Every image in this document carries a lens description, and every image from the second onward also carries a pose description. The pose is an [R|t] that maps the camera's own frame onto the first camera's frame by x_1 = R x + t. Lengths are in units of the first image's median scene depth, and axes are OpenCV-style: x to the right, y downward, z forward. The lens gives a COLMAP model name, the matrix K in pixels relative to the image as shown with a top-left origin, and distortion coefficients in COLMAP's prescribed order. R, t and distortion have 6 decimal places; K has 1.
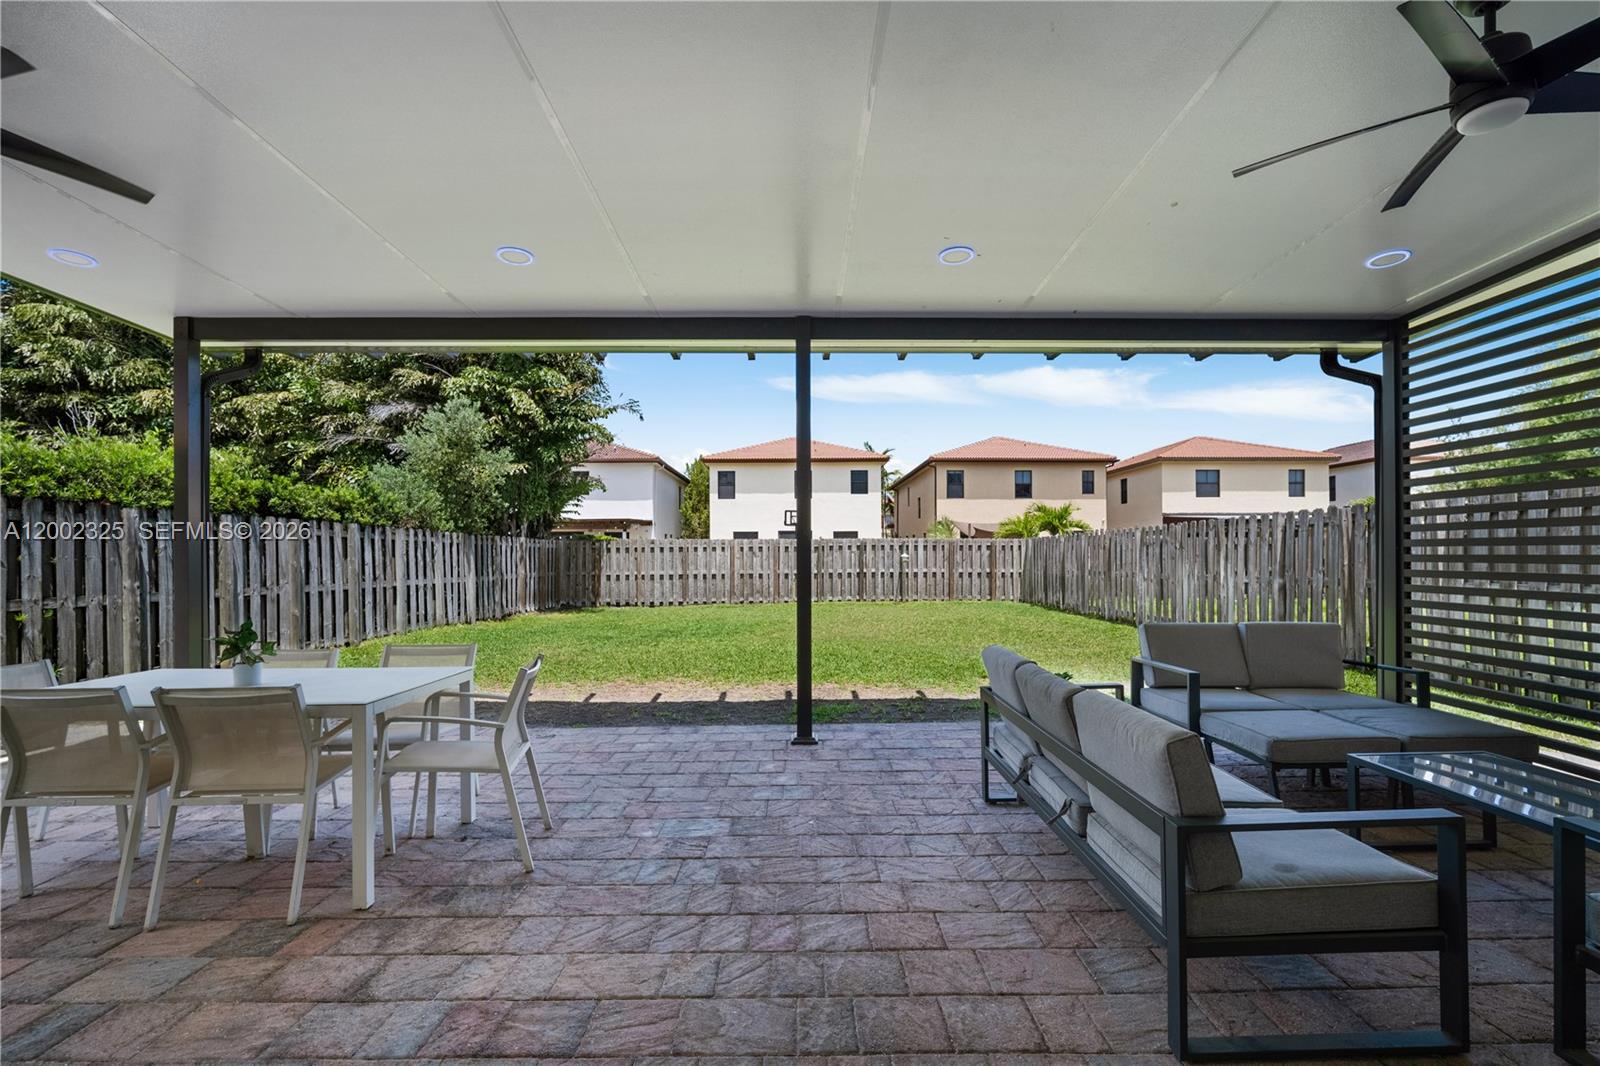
lens RADIAL K [[714.6, 0, 803.6], [0, 714.6, 552.2], [0, 0, 1]] dist [-0.003296, 0.000290]
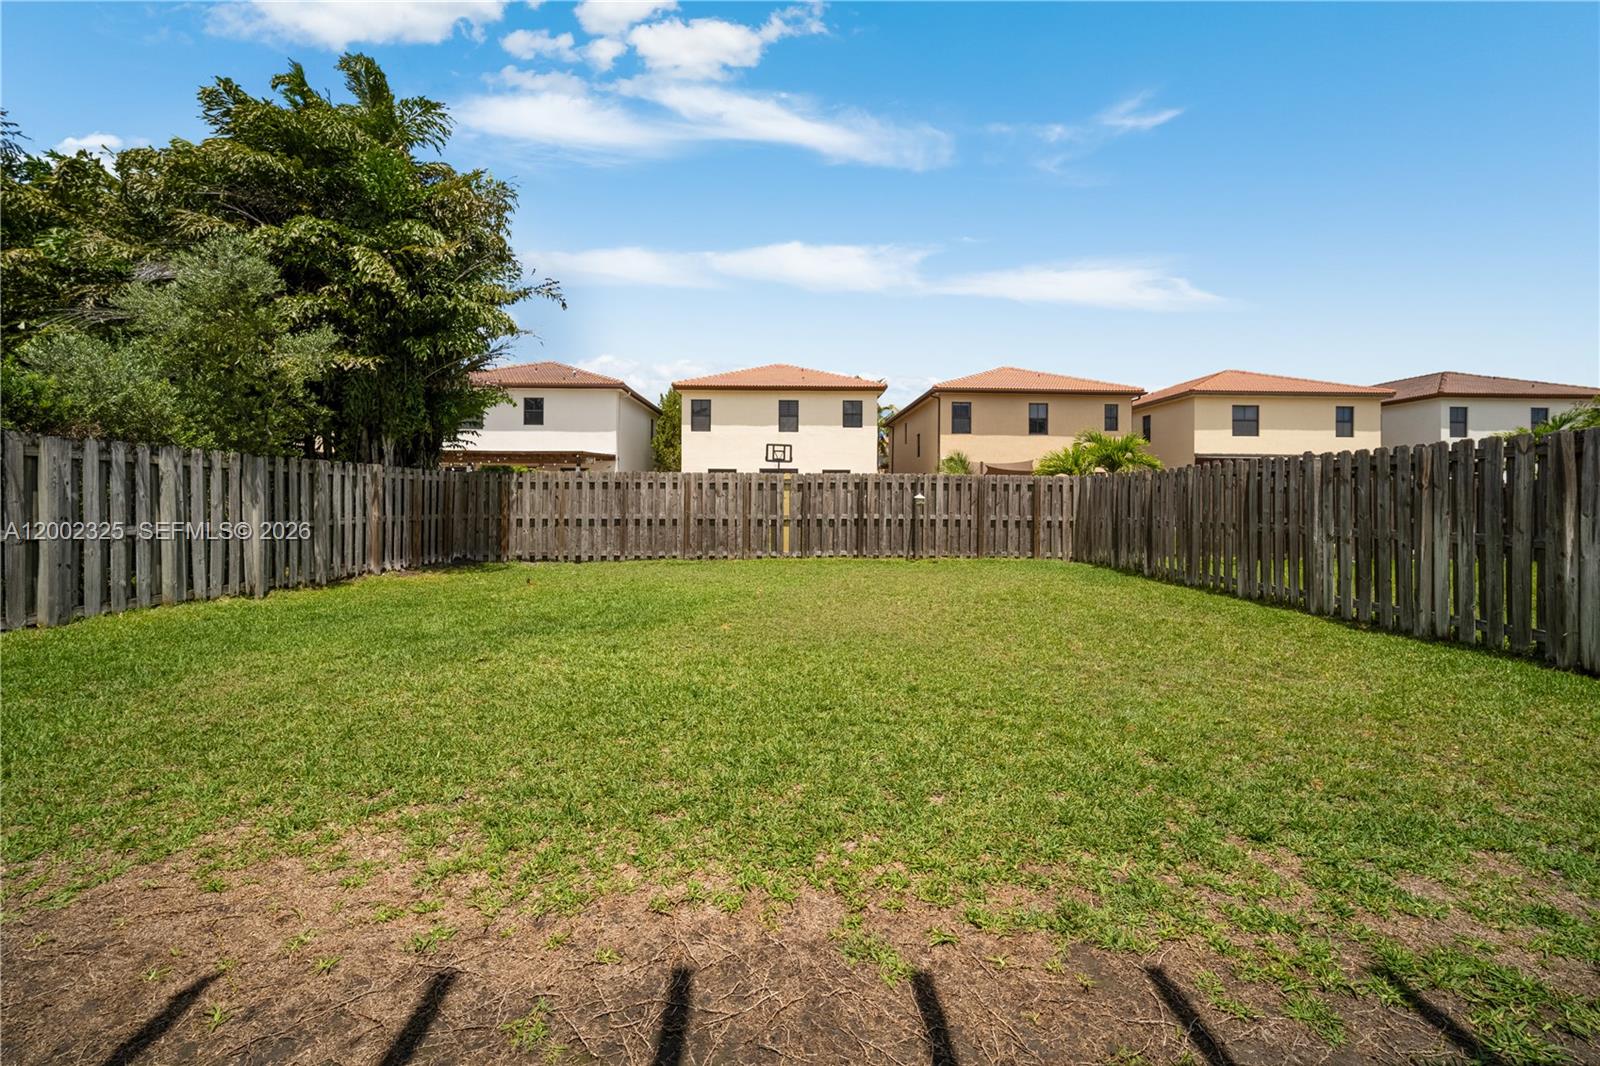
lens RADIAL K [[710.2, 0, 798.5], [0, 710.2, 498.1], [0, 0, 1]] dist [-0.000690, 0.000042]
pose [[0.999901, 0.010721, 0.009130, 0.009133], [-0.010762, 0.999932, 0.004516, 0.003929], [-0.009081, -0.004614, 0.999948, 0.257775]]
